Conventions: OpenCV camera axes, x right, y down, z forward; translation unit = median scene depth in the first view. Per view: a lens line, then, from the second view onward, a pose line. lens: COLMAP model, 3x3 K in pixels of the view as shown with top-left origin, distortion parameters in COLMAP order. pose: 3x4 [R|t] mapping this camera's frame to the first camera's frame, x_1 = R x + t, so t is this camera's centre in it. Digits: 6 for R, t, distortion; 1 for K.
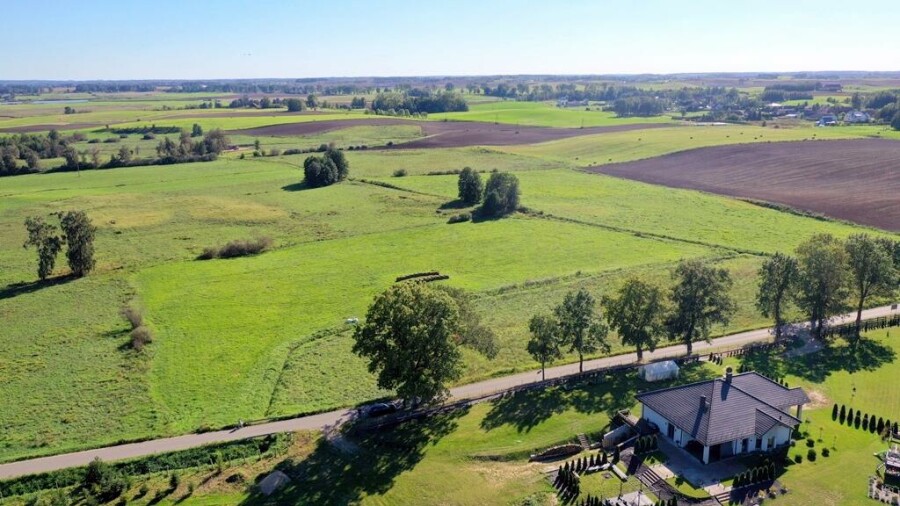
lens RADIAL K [[719.2, 0, 450.0], [0, 719.2, 253.0], [0, 0, 1]] dist [-0.007857, -0.000760]
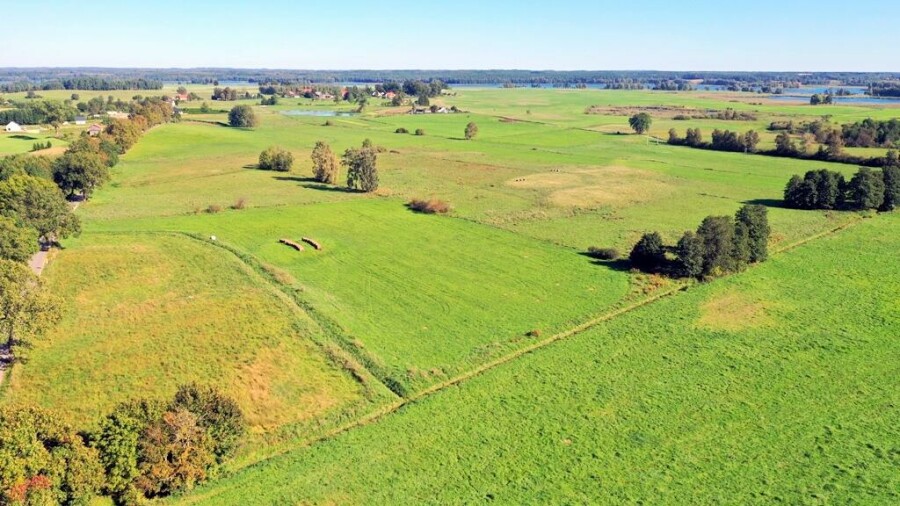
lens RADIAL K [[719.2, 0, 450.0], [0, 719.2, 253.0], [0, 0, 1]] dist [-0.007857, -0.000760]
pose [[0.031434, 0.258278, -0.965559, 0.416382], [-0.240933, 0.939508, 0.243466, -0.110324], [0.970033, 0.224982, 0.091760, 0.453274]]
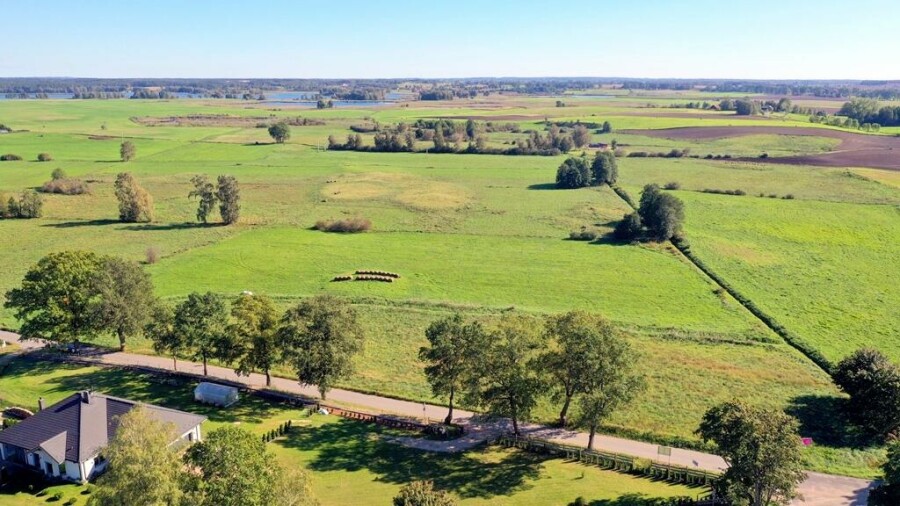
lens RADIAL K [[719.2, 0, 450.0], [0, 719.2, 253.0], [0, 0, 1]] dist [-0.007857, -0.000760]
pose [[0.725641, 0.177166, -0.664874, 0.287220], [-0.176479, 0.981881, 0.069029, -0.035155], [0.665056, 0.067246, 0.743759, 0.127756]]
